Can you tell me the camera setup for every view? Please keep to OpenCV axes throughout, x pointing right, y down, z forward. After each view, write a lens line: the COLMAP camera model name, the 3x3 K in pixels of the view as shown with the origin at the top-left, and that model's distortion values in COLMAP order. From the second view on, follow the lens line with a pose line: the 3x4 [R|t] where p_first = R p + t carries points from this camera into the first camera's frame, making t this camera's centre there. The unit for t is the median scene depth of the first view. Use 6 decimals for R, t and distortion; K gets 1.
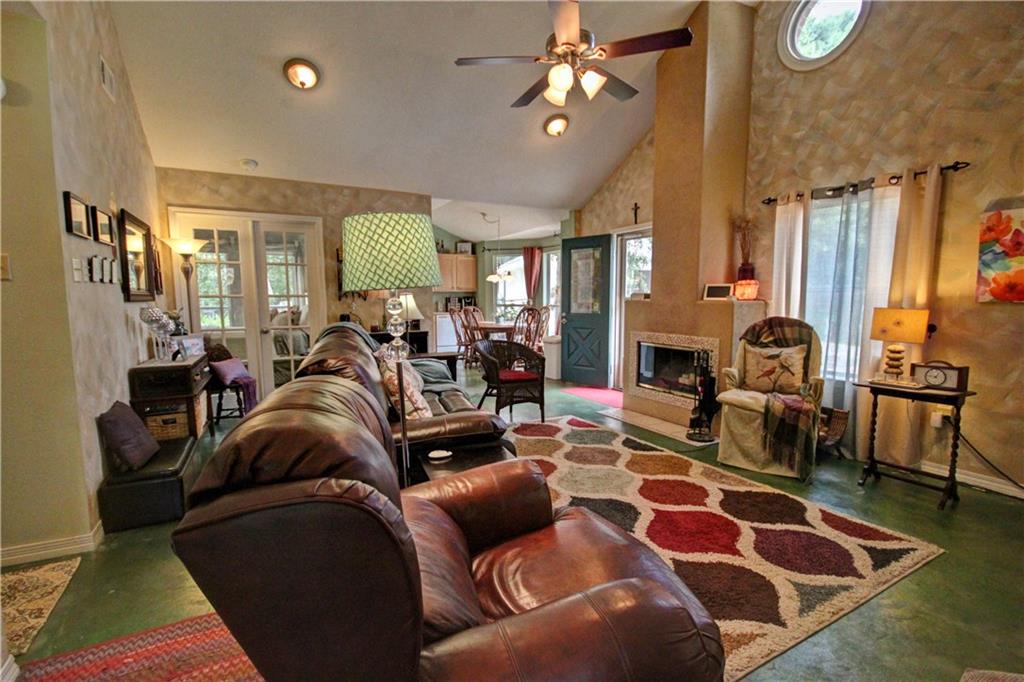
lens RADIAL K [[469.4, 0, 514.9], [0, 469.4, 346.5], [0, 0, 1]] dist [-0.000941, -0.005702]
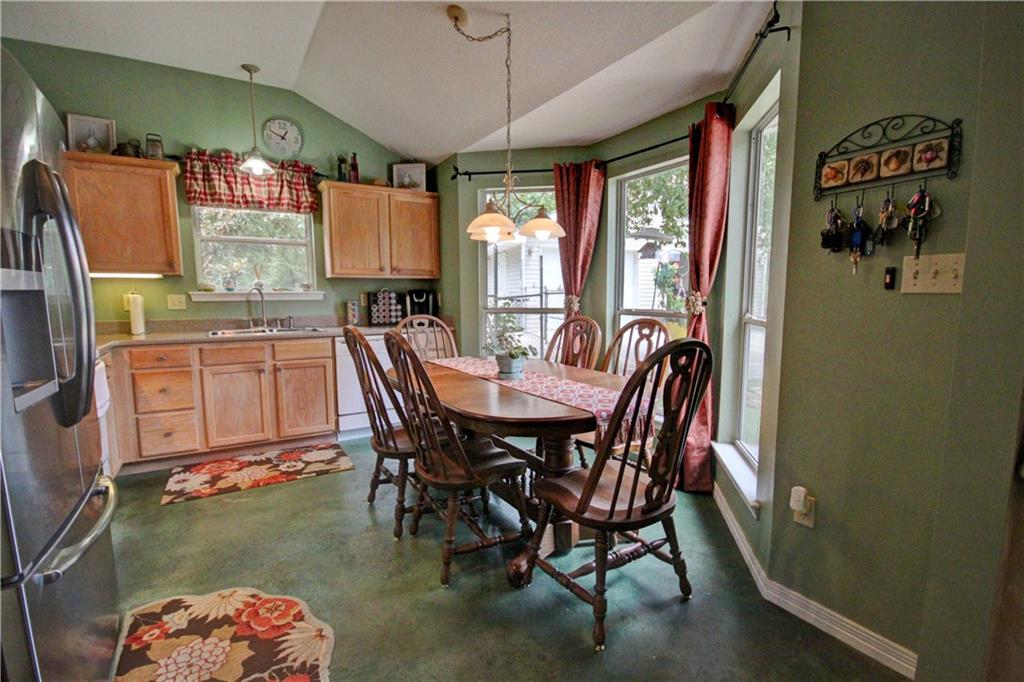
lens RADIAL K [[469.4, 0, 514.6], [0, 469.4, 349.9], [0, 0, 1]] dist [-0.000941, -0.005702]
pose [[0.997681, -0.003191, 0.067984, -0.042418], [0.002115, 0.999872, 0.015882, -0.058578], [-0.068026, -0.015701, 0.997560, 0.571717]]
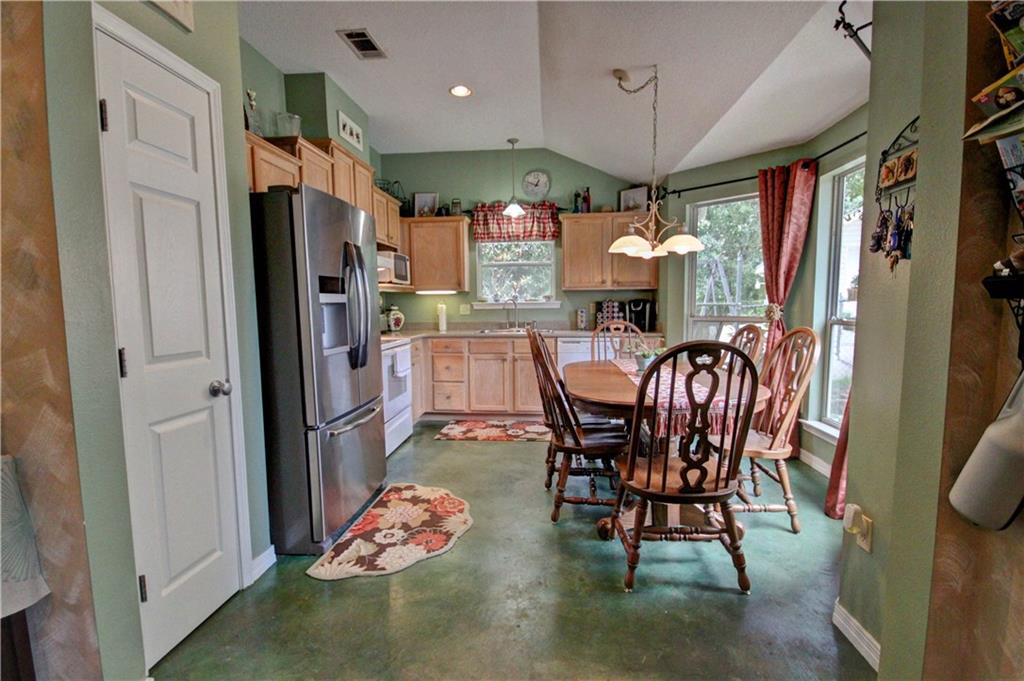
lens RADIAL K [[469.4, 0, 515.0], [0, 469.4, 350.3], [0, 0, 1]] dist [-0.000941, -0.005702]
pose [[0.840945, 0.051655, -0.538650, 0.059323], [-0.052656, 0.998521, 0.013549, -0.054804], [0.538553, 0.016969, 0.842421, 0.534770]]
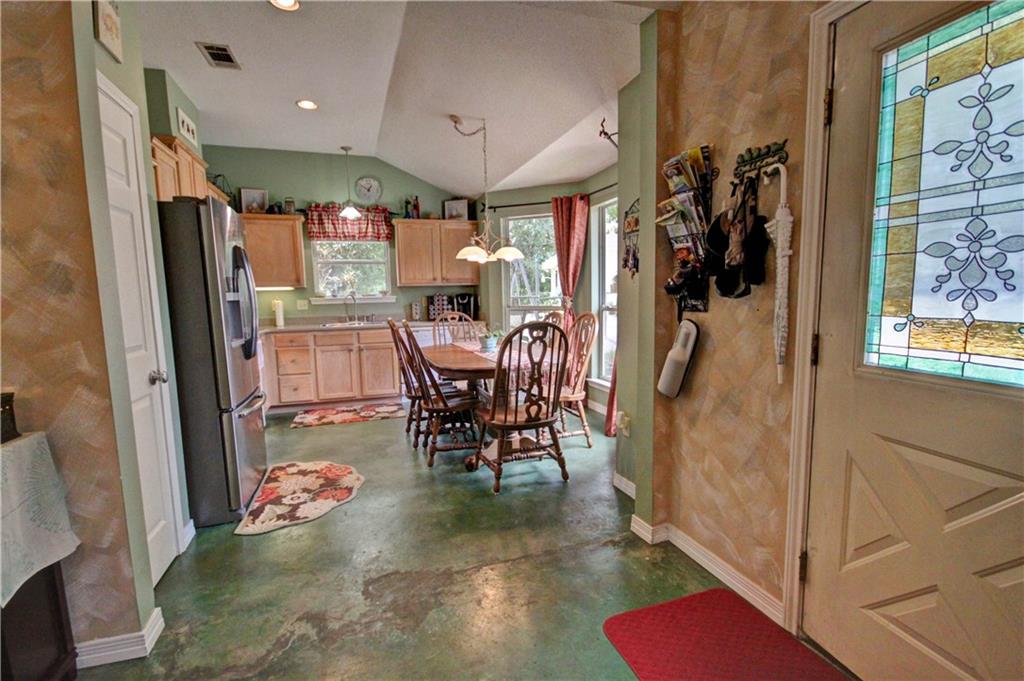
lens RADIAL K [[469.4, 0, 511.8], [0, 469.4, 350.6], [0, 0, 1]] dist [-0.000941, -0.005702]
pose [[0.987300, 0.006335, -0.158738, 0.053112], [-0.003630, 0.999843, 0.017324, -0.047275], [0.158823, -0.016528, 0.987169, 0.444586]]
